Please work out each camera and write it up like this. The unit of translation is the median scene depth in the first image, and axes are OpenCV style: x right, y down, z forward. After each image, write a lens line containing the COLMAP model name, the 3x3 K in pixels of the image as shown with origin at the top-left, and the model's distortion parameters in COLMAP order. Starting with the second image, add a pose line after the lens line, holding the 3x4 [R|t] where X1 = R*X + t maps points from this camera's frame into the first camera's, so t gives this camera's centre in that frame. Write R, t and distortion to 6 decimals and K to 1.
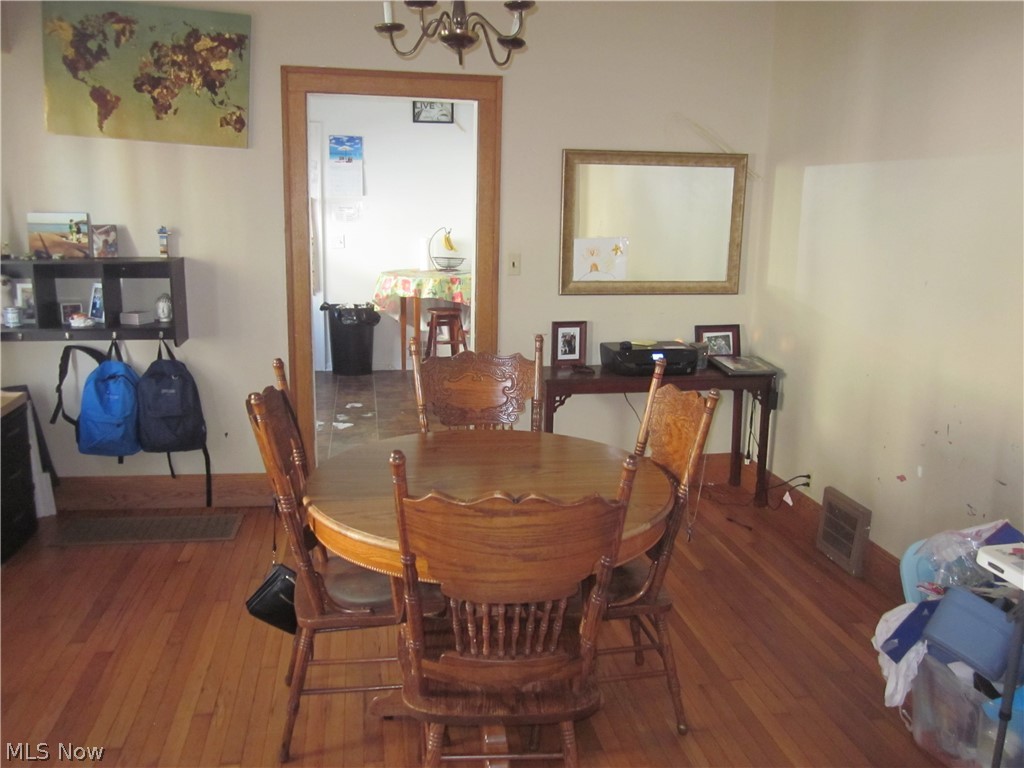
lens RADIAL K [[857.4, 0, 513.0], [0, 857.4, 383.6], [0, 0, 1]] dist [-0.040168, 0.017408]
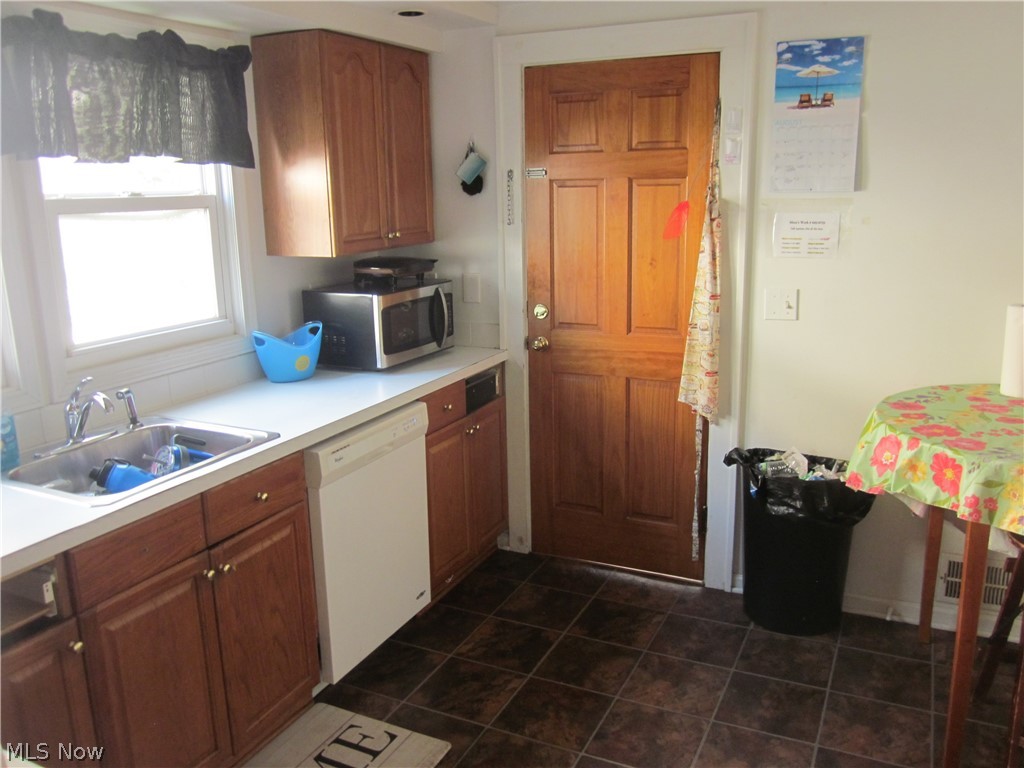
lens RADIAL K [[857.4, 0, 511.8], [0, 857.4, 386.6], [0, 0, 1]] dist [-0.040168, 0.017408]
pose [[0.812183, 0.096423, -0.575379, -0.071886], [-0.085239, 0.995276, 0.046470, -0.137674], [0.577141, 0.011302, 0.816566, 0.601903]]
